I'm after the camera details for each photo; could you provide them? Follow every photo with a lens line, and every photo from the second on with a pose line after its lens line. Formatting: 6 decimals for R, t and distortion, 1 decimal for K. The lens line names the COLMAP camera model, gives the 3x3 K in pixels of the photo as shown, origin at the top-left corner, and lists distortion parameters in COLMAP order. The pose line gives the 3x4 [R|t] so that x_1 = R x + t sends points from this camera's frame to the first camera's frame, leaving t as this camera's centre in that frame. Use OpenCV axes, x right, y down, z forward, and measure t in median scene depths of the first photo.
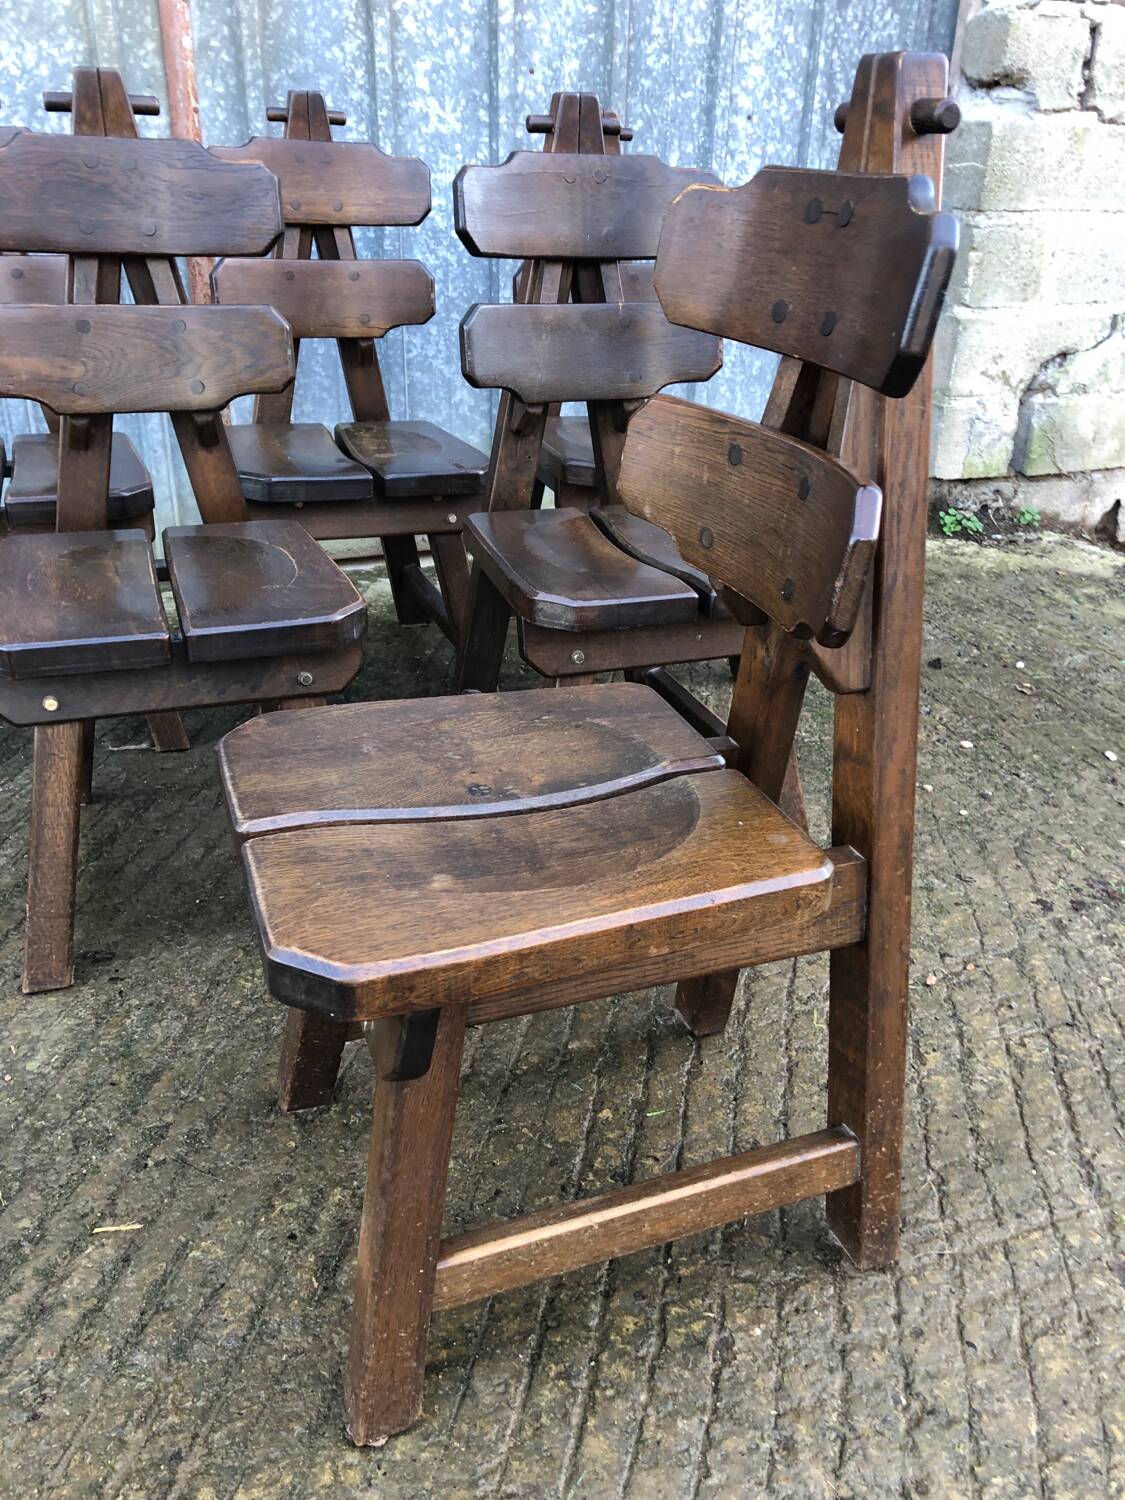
lens RADIAL K [[1211.9, 0, 573.1], [0, 1211.9, 771.6], [0, 0, 1]] dist [0.015314, 0.006532]
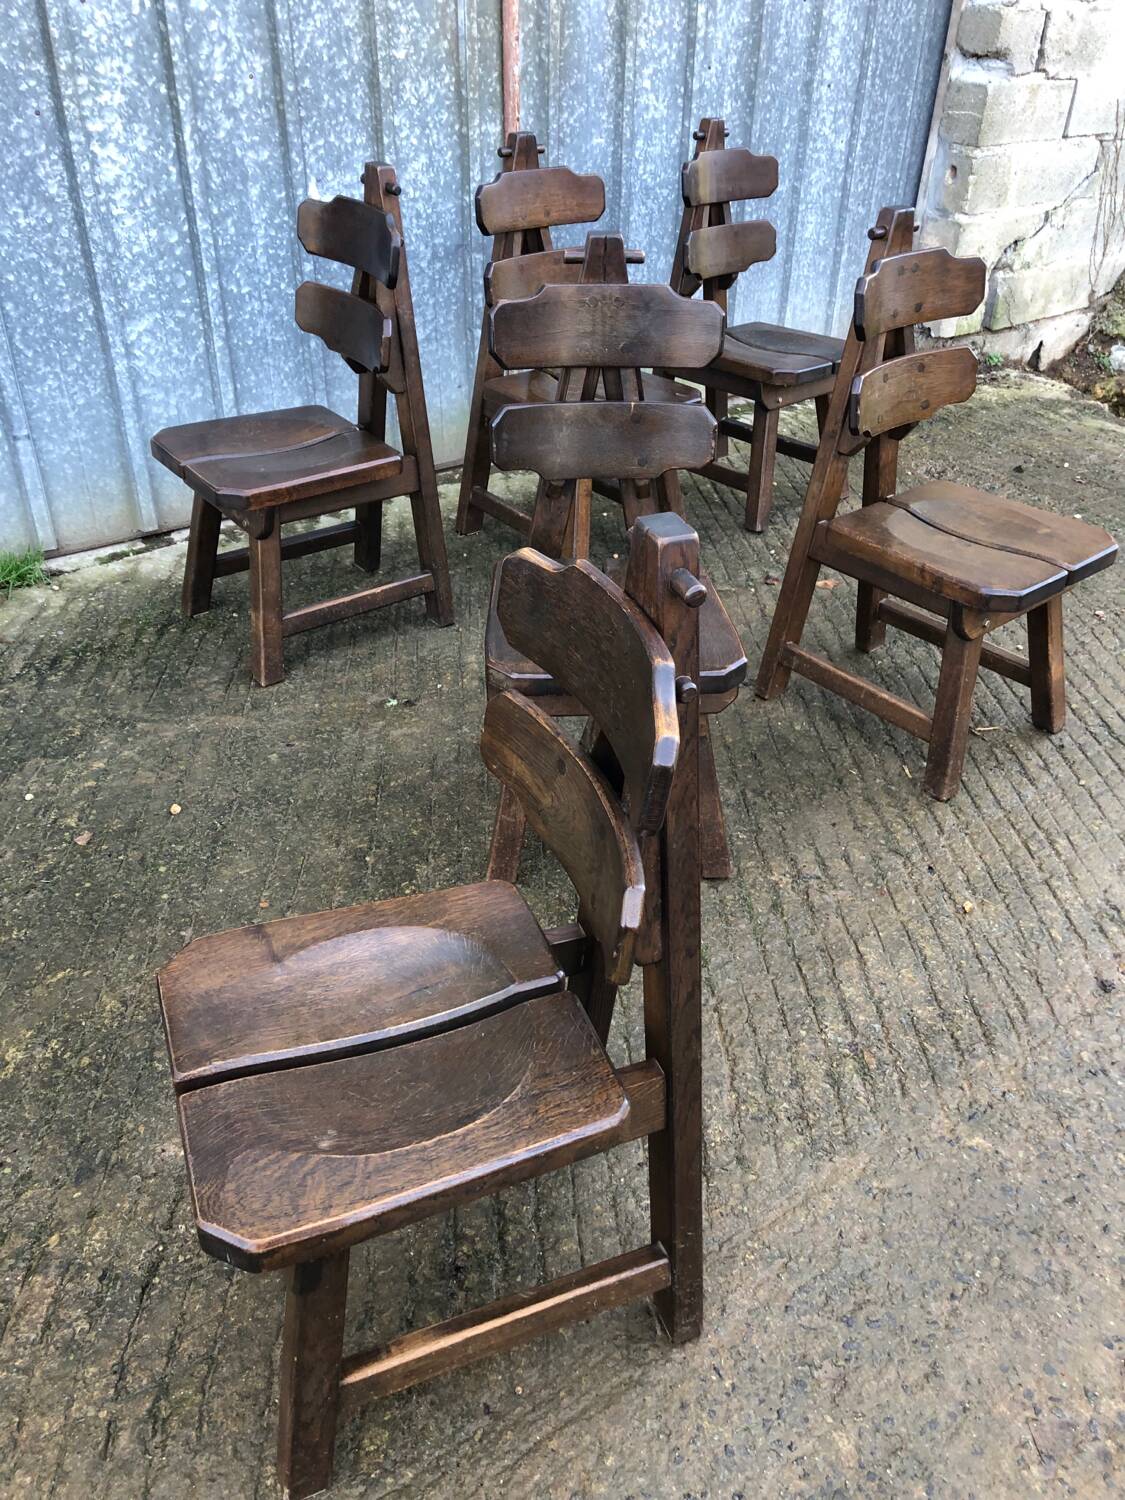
lens RADIAL K [[1211.9, 0, 564.3], [0, 1211.9, 752.7], [0, 0, 1]] dist [0.015314, 0.006532]
pose [[0.964779, -0.151233, 0.215243, -1.017483], [0.123769, 0.982964, 0.135876, -0.025389], [-0.232125, -0.104450, 0.967062, -0.647816]]
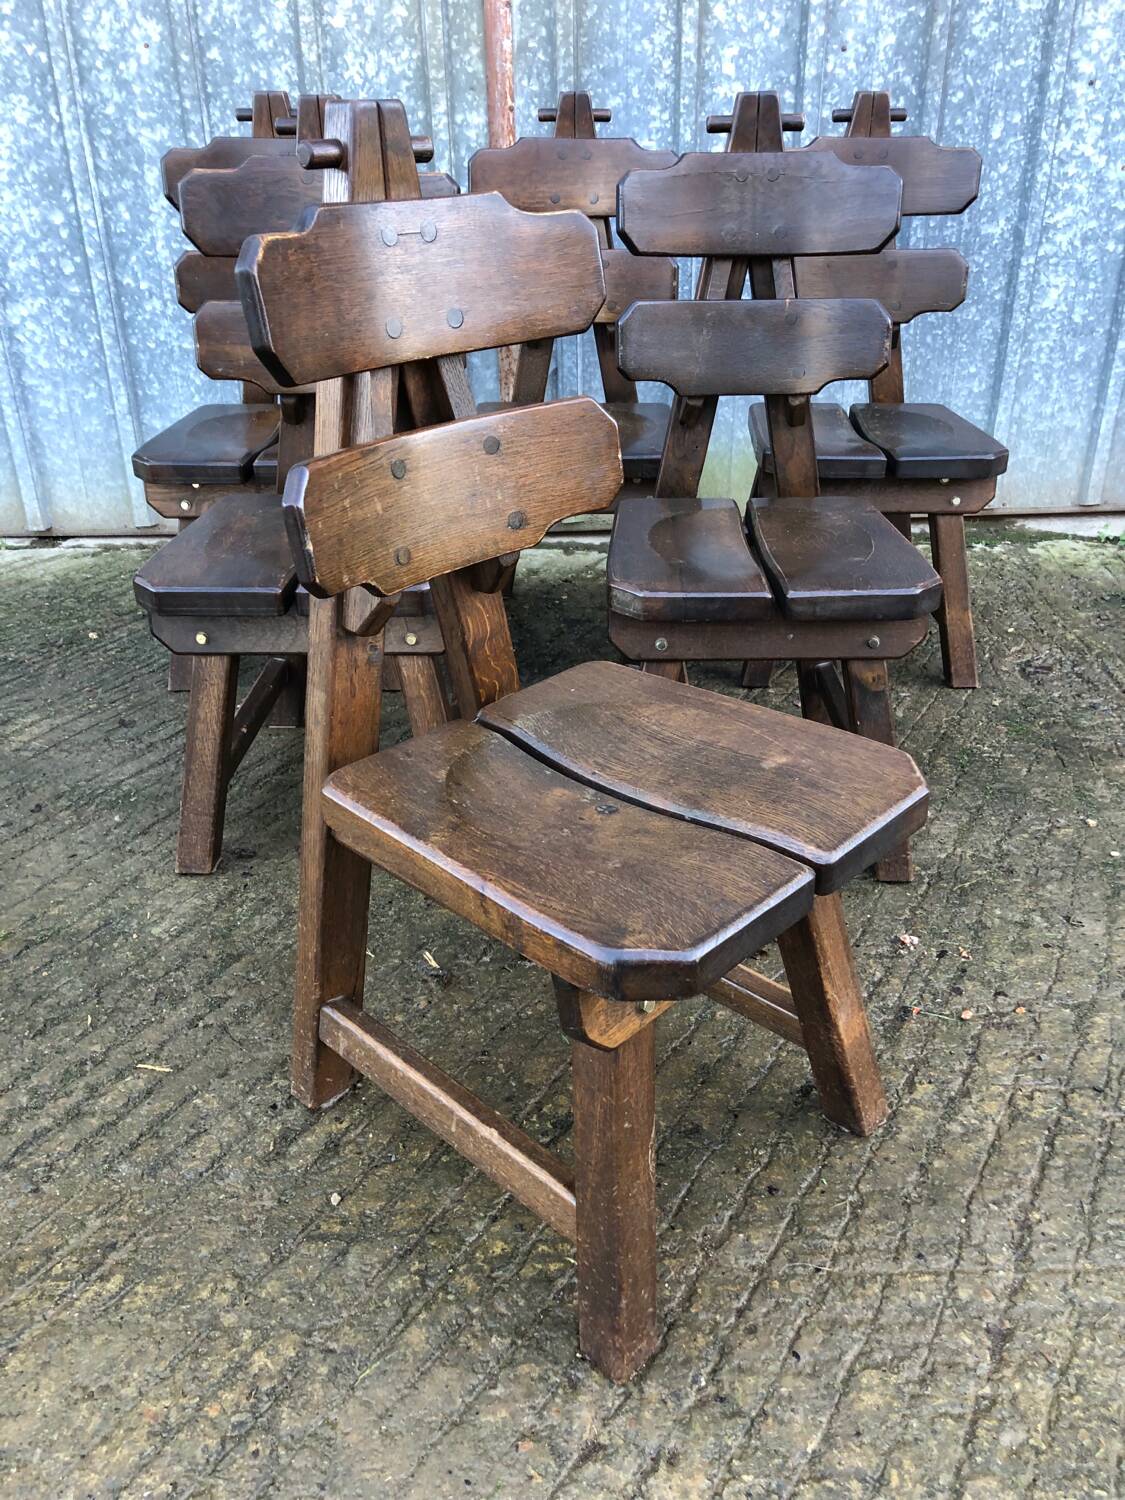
lens RADIAL K [[1211.9, 0, 577.3], [0, 1211.9, 771.5], [0, 0, 1]] dist [0.015314, 0.006532]
pose [[0.934995, 0.136472, -0.327352, 0.279281], [-0.127135, 0.990631, 0.049866, -0.027191], [0.331091, -0.005006, 0.943586, -0.012959]]
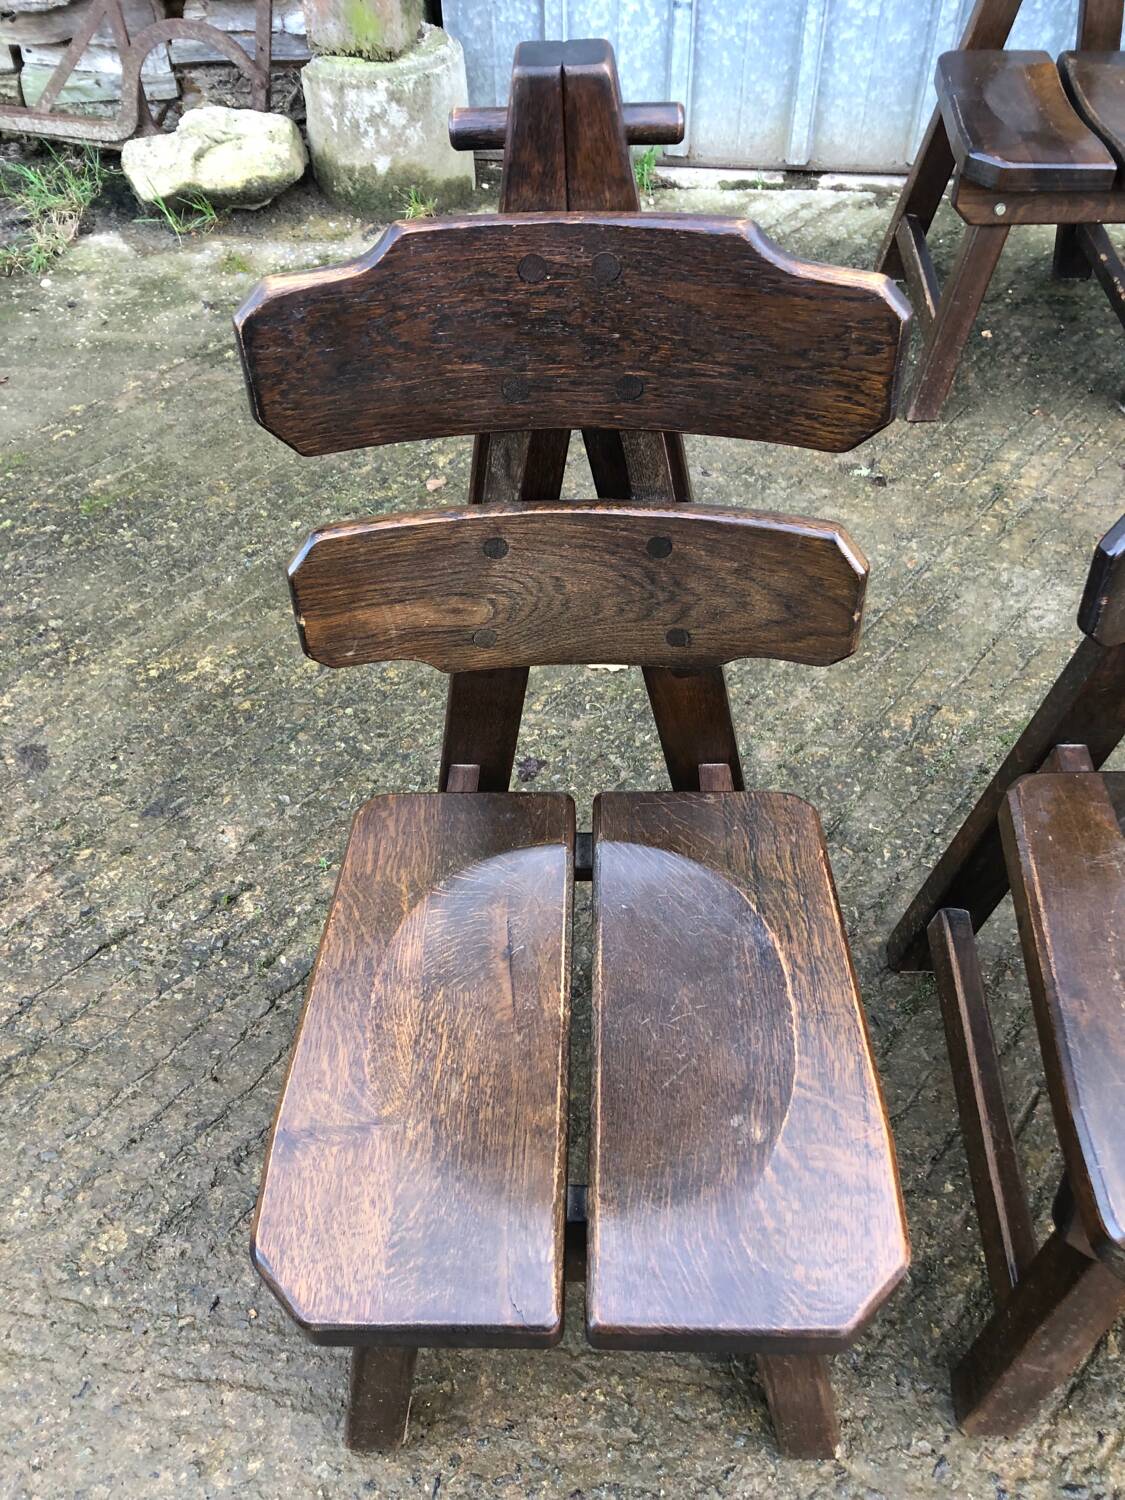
lens RADIAL K [[1184.8, 0, 584.4], [0, 1184.8, 760.2], [0, 0, 1]] dist [0.021371, -0.018452]
pose [[0.882182, 0.329291, -0.336634, -0.623607], [-0.179554, 0.896068, 0.405984, -0.077117], [0.435334, -0.297708, 0.849620, -0.255461]]
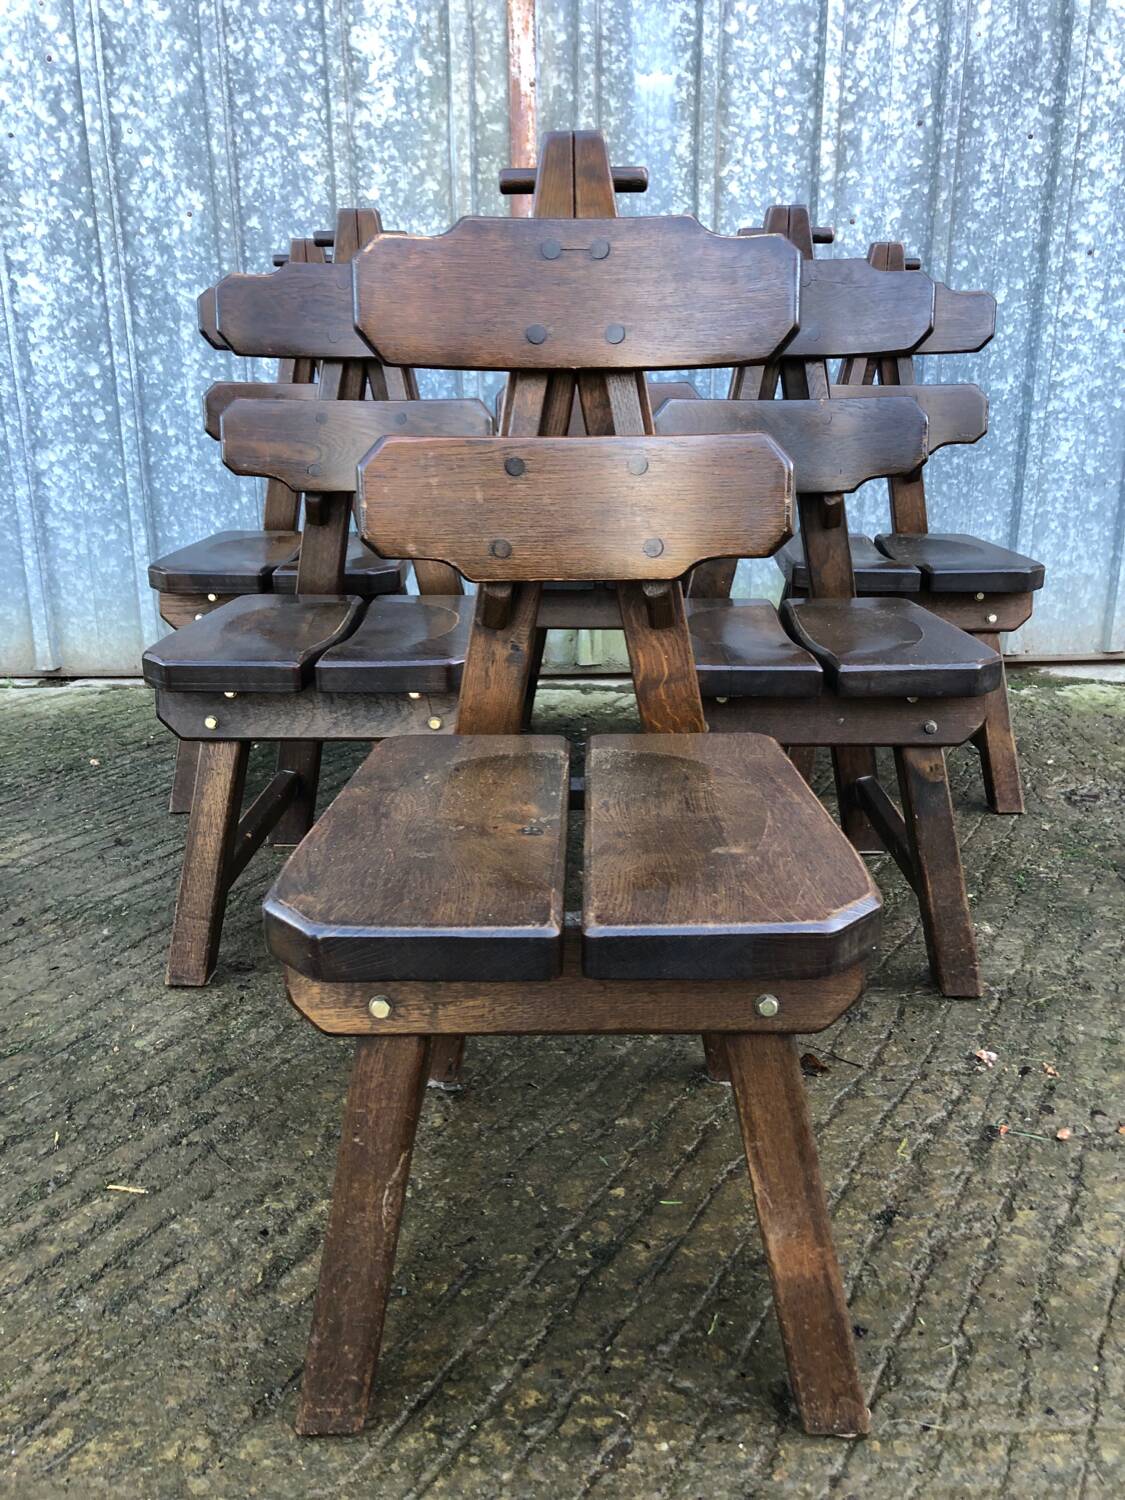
lens RADIAL K [[1211.9, 0, 576.1], [0, 1211.9, 753.8], [0, 0, 1]] dist [0.015314, 0.006532]
pose [[0.934430, 0.079780, -0.347097, 0.237351], [-0.132462, 0.982523, -0.130772, 0.063963], [0.330598, 0.168175, 0.928667, 0.057335]]
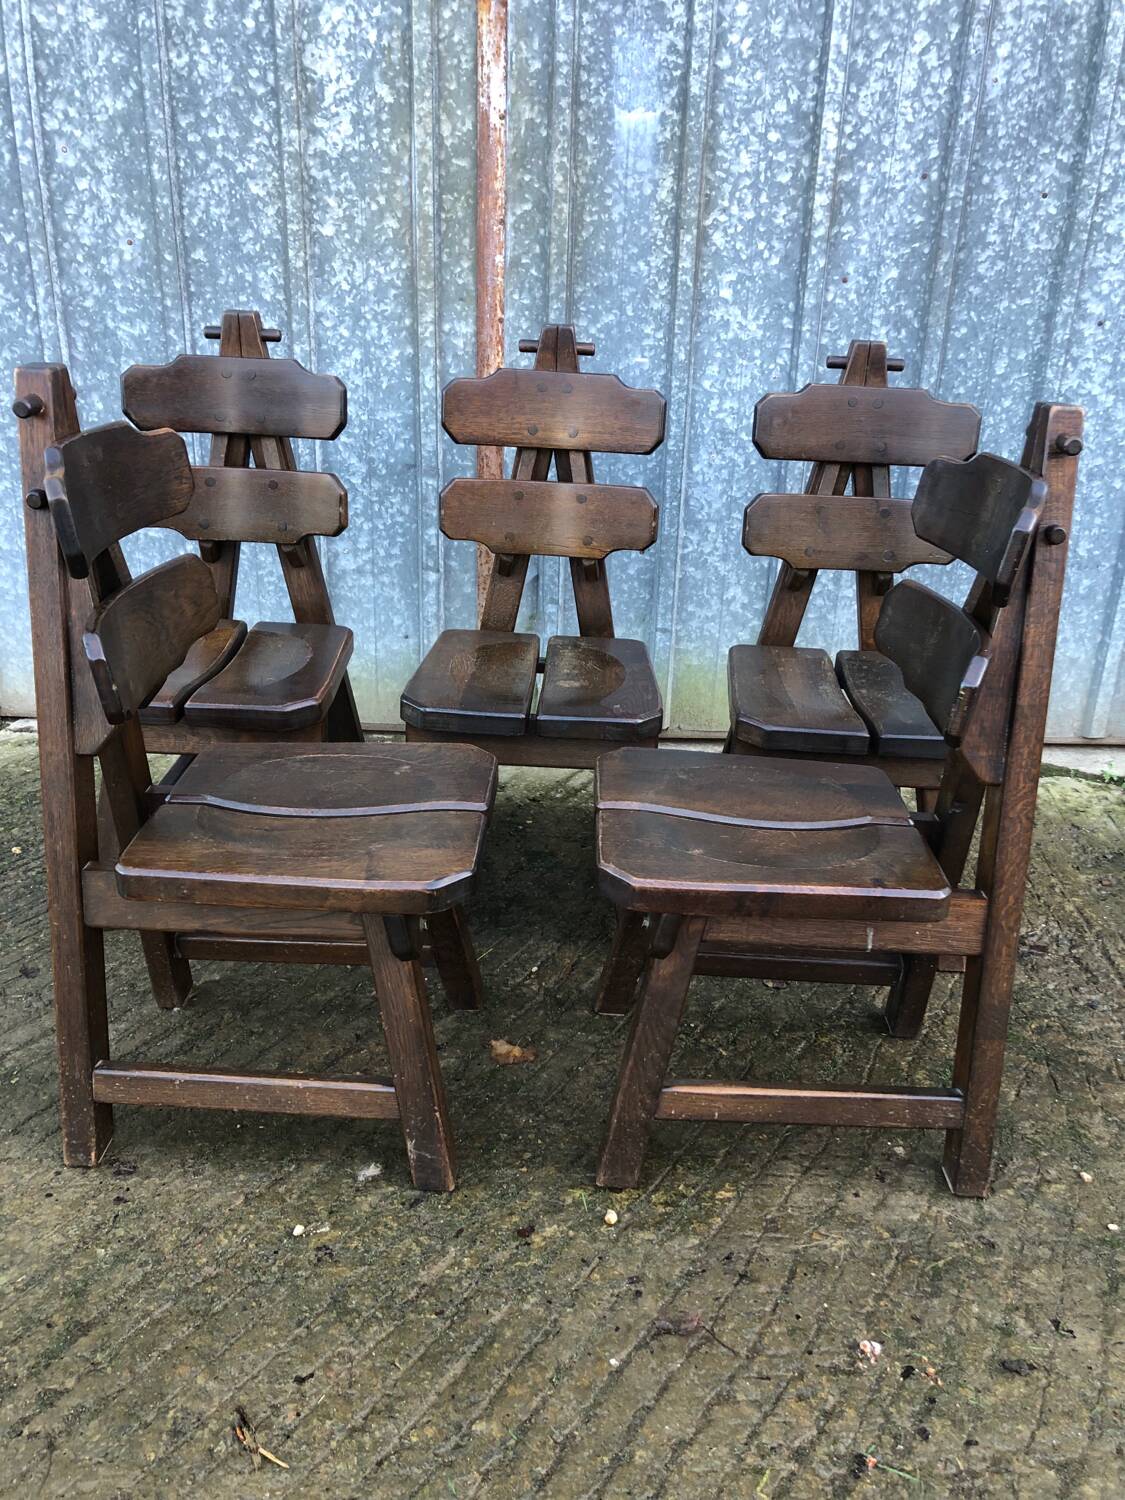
lens RADIAL K [[1211.9, 0, 575.7], [0, 1211.9, 768.7], [0, 0, 1]] dist [0.015314, 0.006532]
pose [[0.925742, 0.156378, -0.344307, 0.266155], [-0.177935, 0.983531, -0.031716, -0.212440], [0.333677, 0.090625, 0.938321, 0.106903]]
